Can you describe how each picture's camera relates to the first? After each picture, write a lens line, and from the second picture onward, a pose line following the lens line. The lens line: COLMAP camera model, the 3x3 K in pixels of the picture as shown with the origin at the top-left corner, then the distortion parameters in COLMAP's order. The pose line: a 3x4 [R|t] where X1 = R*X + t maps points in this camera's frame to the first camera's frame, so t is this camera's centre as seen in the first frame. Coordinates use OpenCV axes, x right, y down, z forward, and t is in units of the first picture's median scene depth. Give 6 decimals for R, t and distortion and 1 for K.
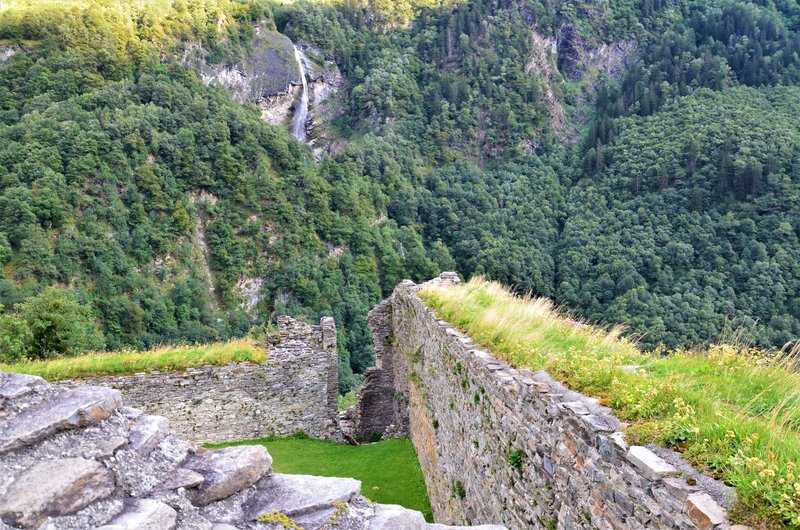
lens RADIAL K [[633.5, 0, 402.0], [0, 633.5, 262.2], [0, 0, 1]] dist [-0.152256, 0.133074]
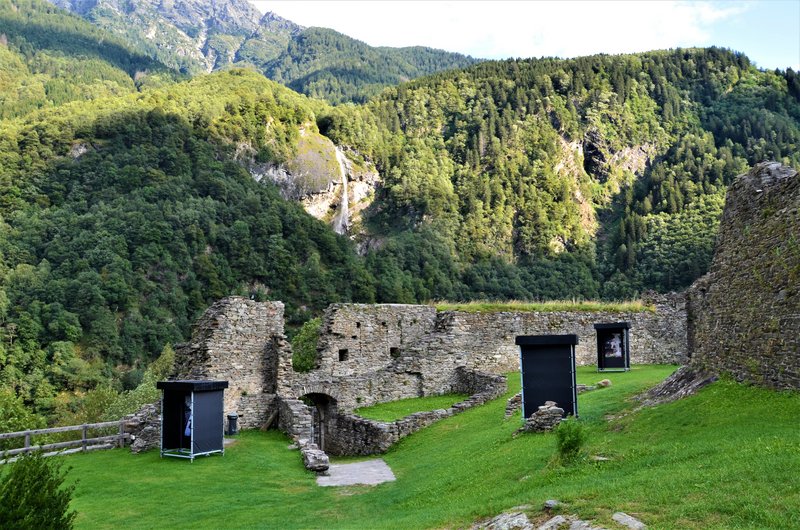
lens RADIAL K [[633.5, 0, 401.2], [0, 633.5, 264.7], [0, 0, 1]] dist [-0.152256, 0.133074]
pose [[0.999690, 0.006242, -0.024090, -0.035541], [-0.009903, 0.987866, -0.154995, 0.012730], [0.022830, 0.155186, 0.987621, -0.020268]]
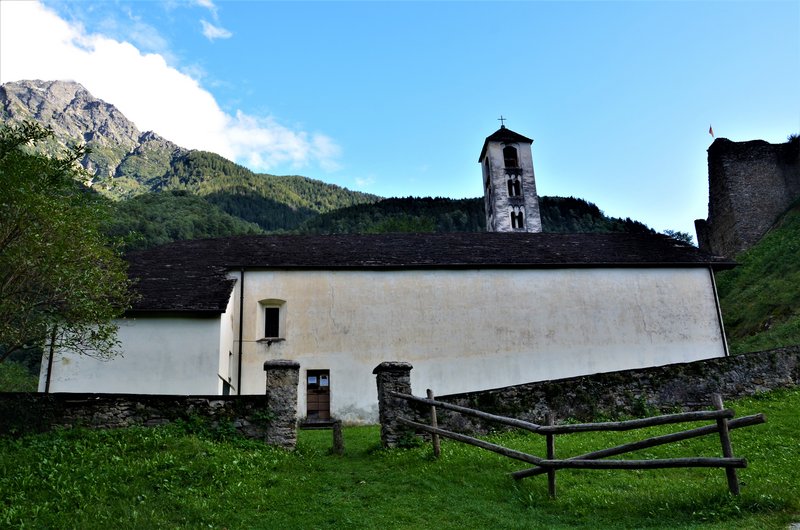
lens RADIAL K [[633.5, 0, 403.0], [0, 633.5, 268.9], [0, 0, 1]] dist [-0.152256, 0.133074]
pose [[0.975673, 0.047756, 0.213968, -0.204468], [0.028039, 0.940789, -0.337832, 0.072340], [-0.217432, 0.335613, 0.916563, -0.159650]]
